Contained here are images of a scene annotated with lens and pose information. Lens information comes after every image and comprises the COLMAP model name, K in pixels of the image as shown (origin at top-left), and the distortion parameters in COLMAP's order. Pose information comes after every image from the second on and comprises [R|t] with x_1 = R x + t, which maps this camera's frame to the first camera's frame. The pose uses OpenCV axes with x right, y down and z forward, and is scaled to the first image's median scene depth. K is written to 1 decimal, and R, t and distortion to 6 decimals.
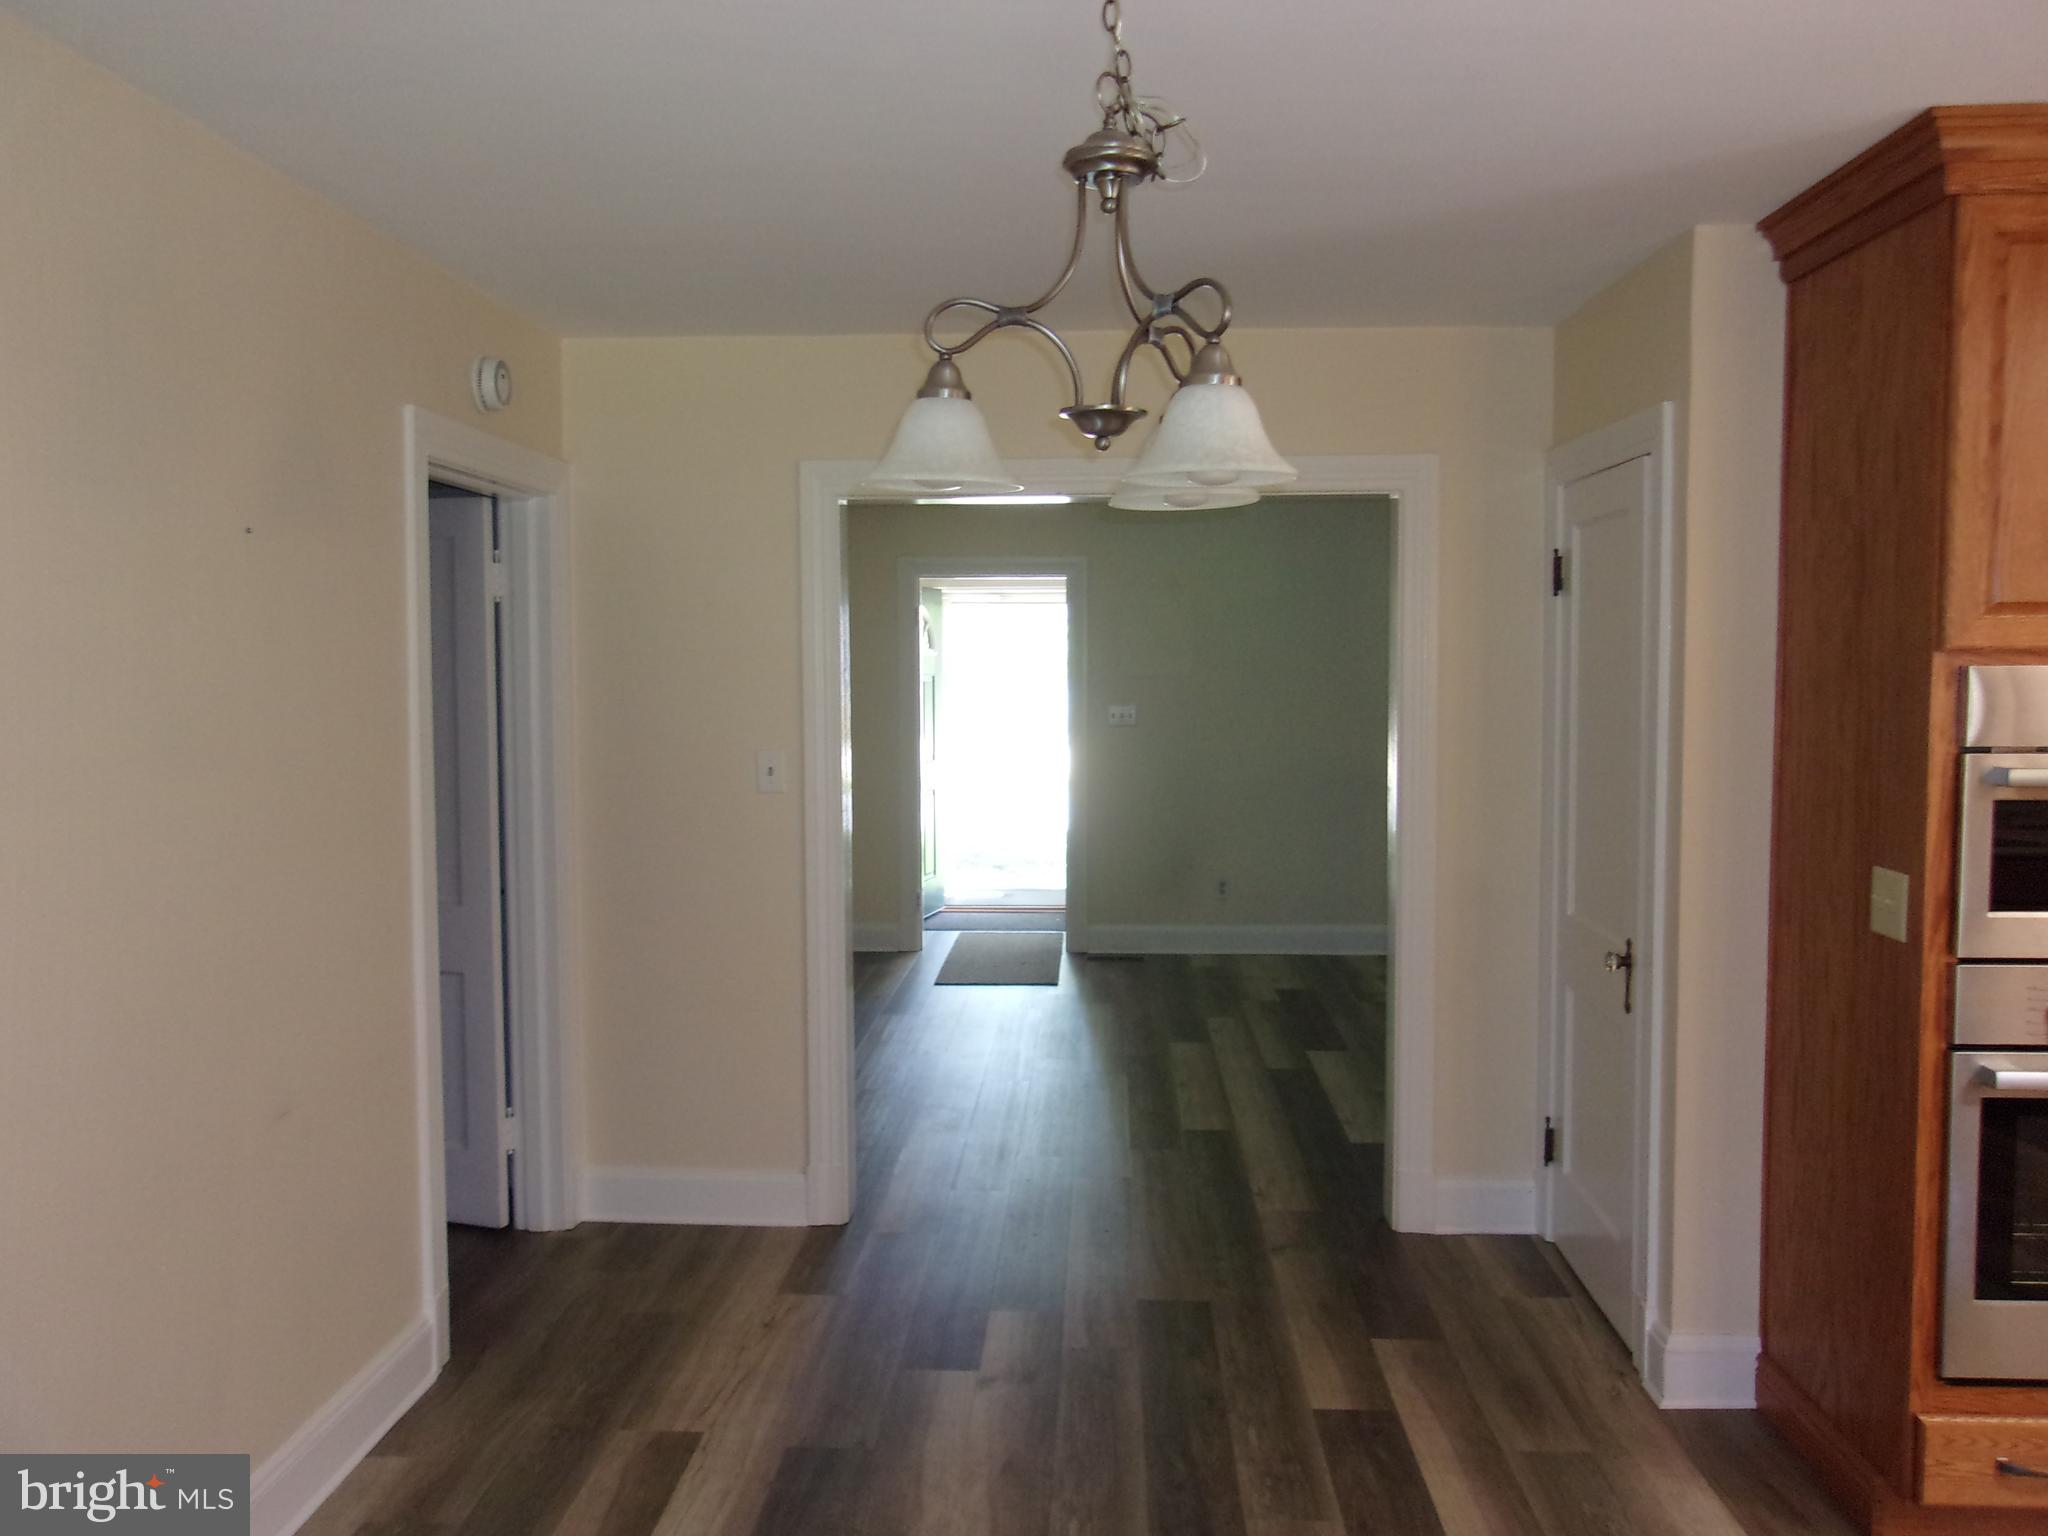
lens RADIAL K [[1602.0, 0, 1039.0], [0, 1602.0, 766.7], [0, 0, 1]] dist [-0.022656, 0.046101]
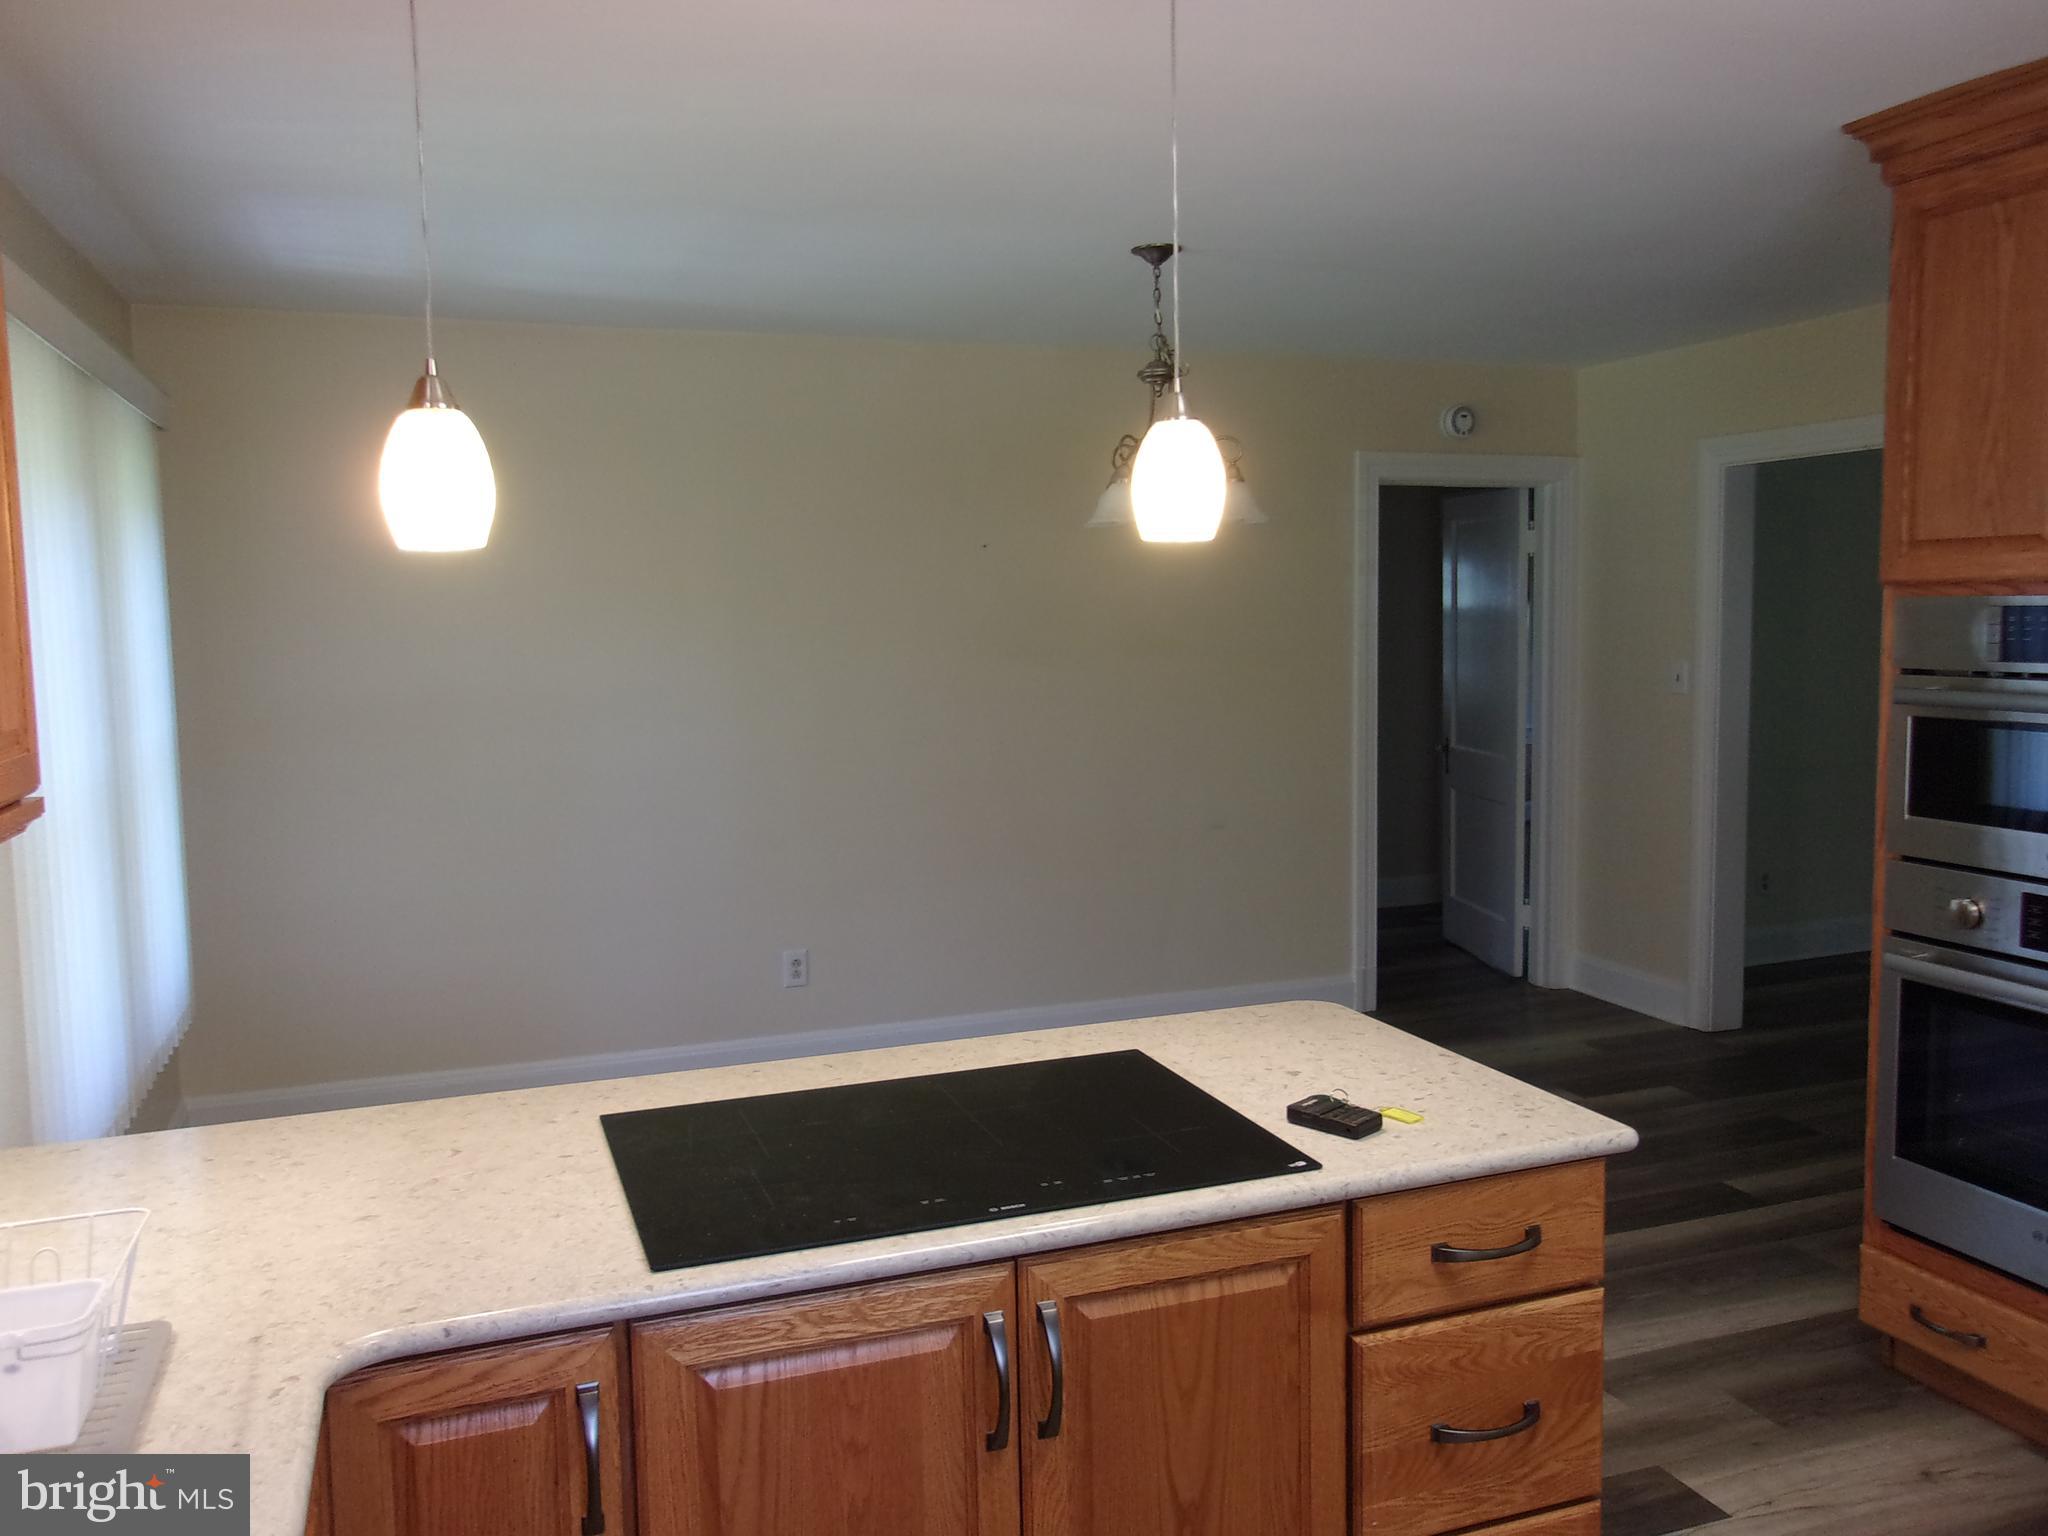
lens RADIAL K [[1602.0, 0, 1025.0], [0, 1602.0, 767.2], [0, 0, 1]] dist [-0.022656, 0.046101]
pose [[0.386493, 0.086819, -0.918197, 1.328978], [-0.042835, 0.996175, 0.076162, -0.002187], [0.921297, 0.009895, 0.388733, -0.014019]]
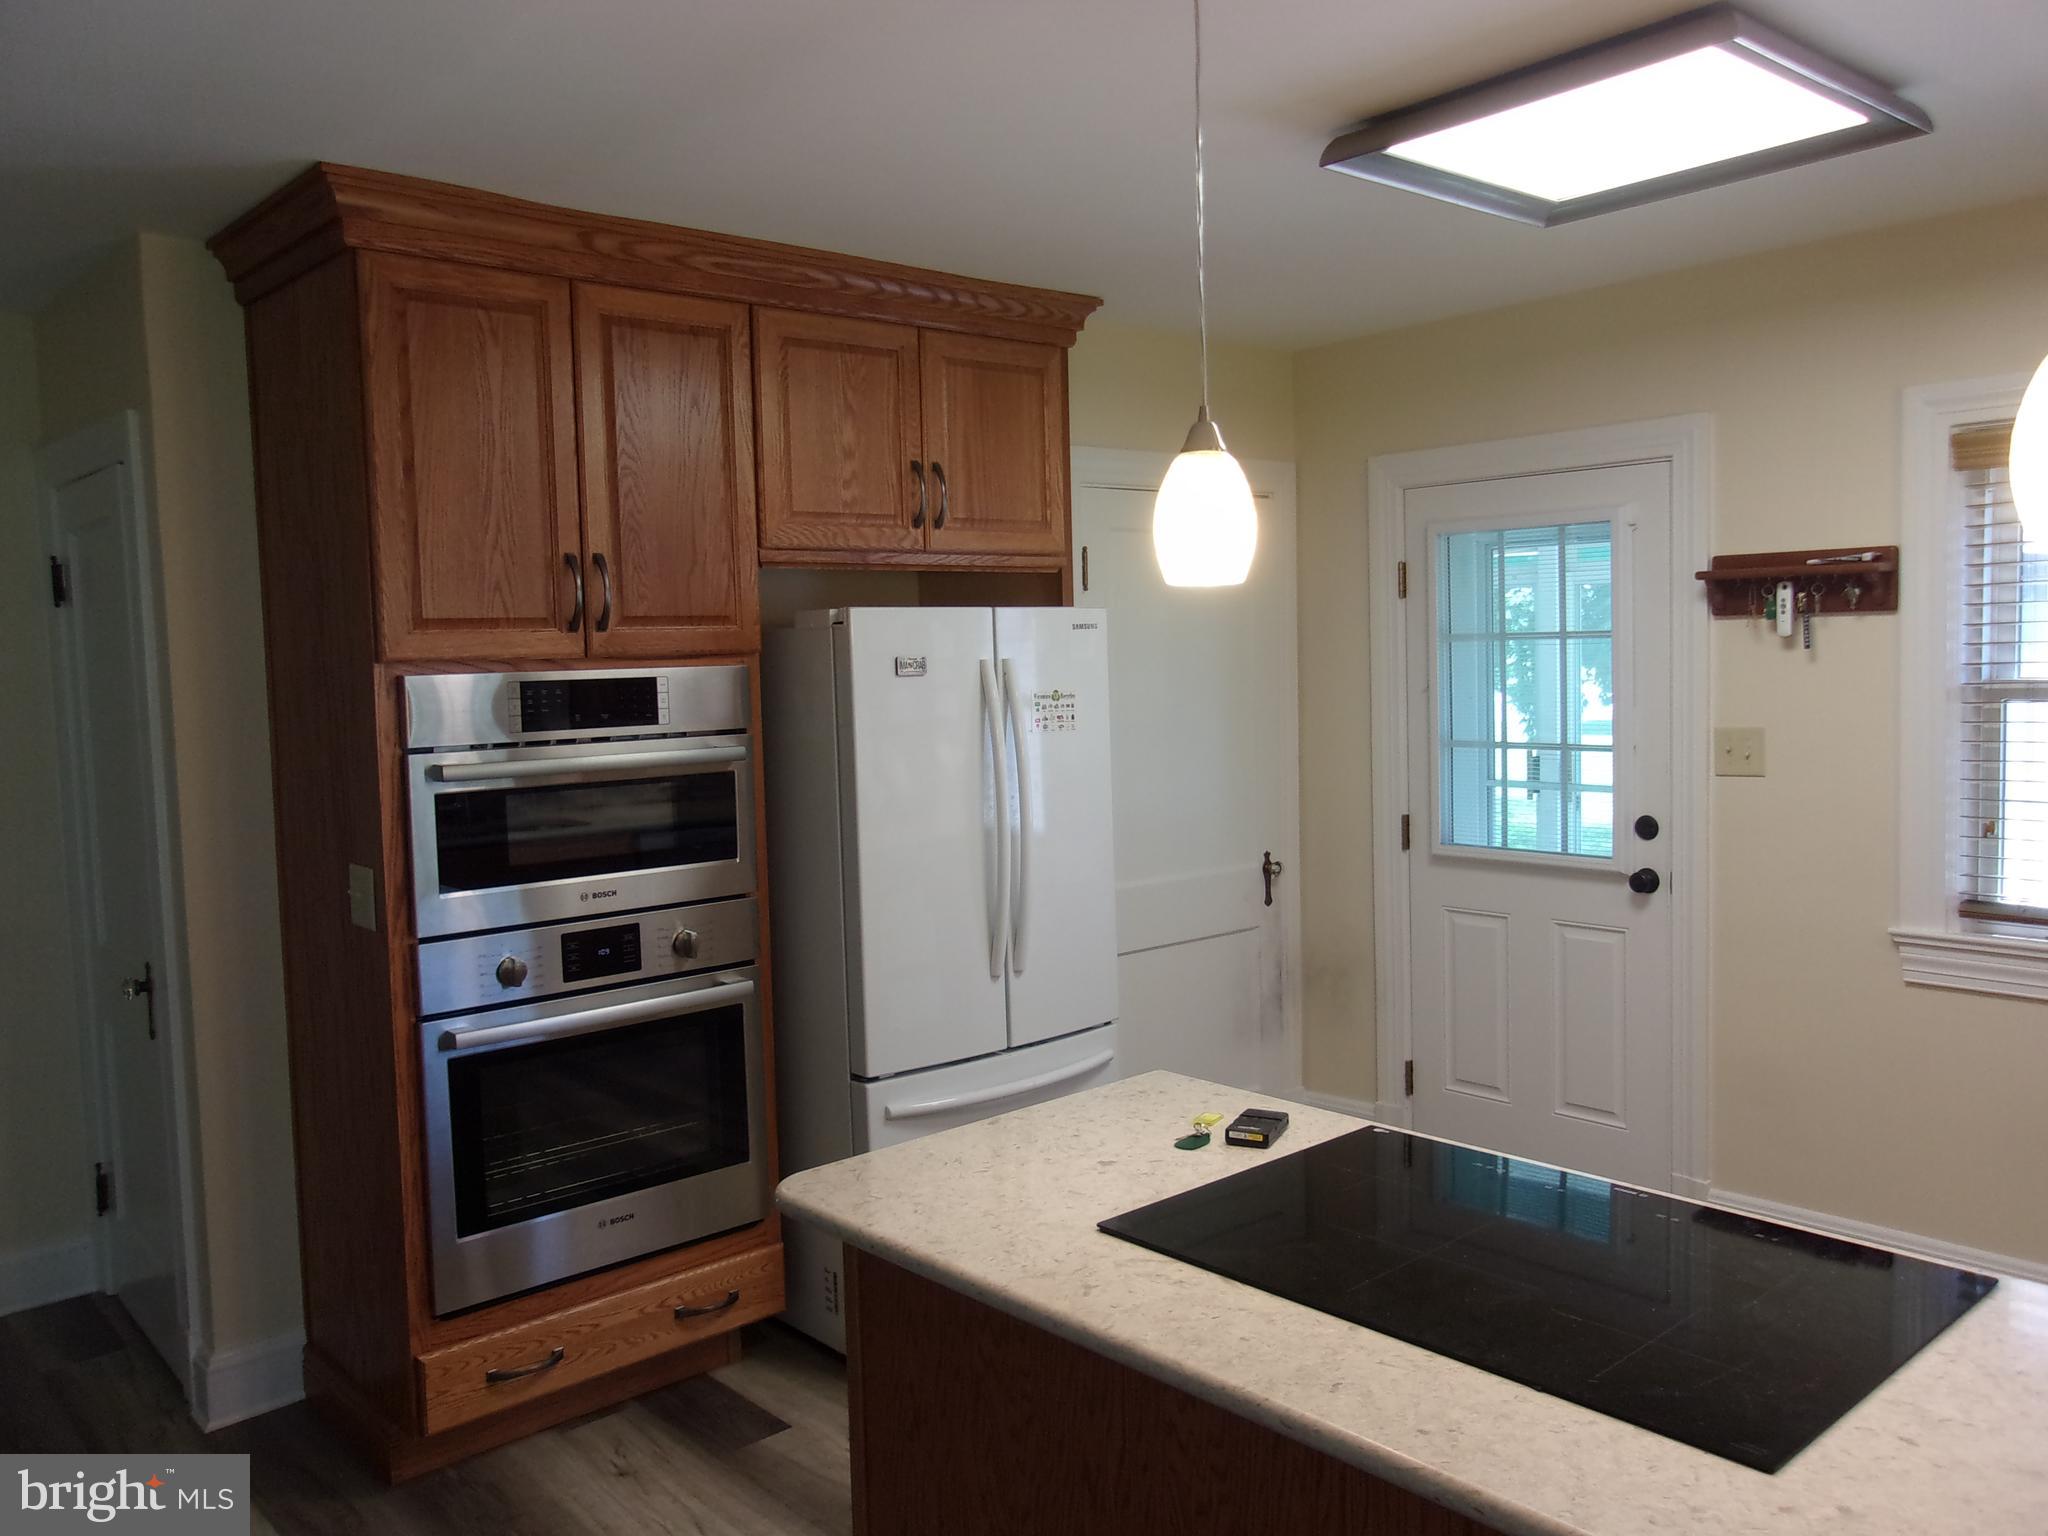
lens RADIAL K [[1602.0, 0, 1032.1], [0, 1602.0, 764.7], [0, 0, 1]] dist [-0.022656, 0.046101]
pose [[0.711215, -0.066203, 0.699850, 0.106022], [0.068177, 0.997358, 0.025062, 0.000425], [-0.699661, 0.029889, 0.713850, -0.089292]]
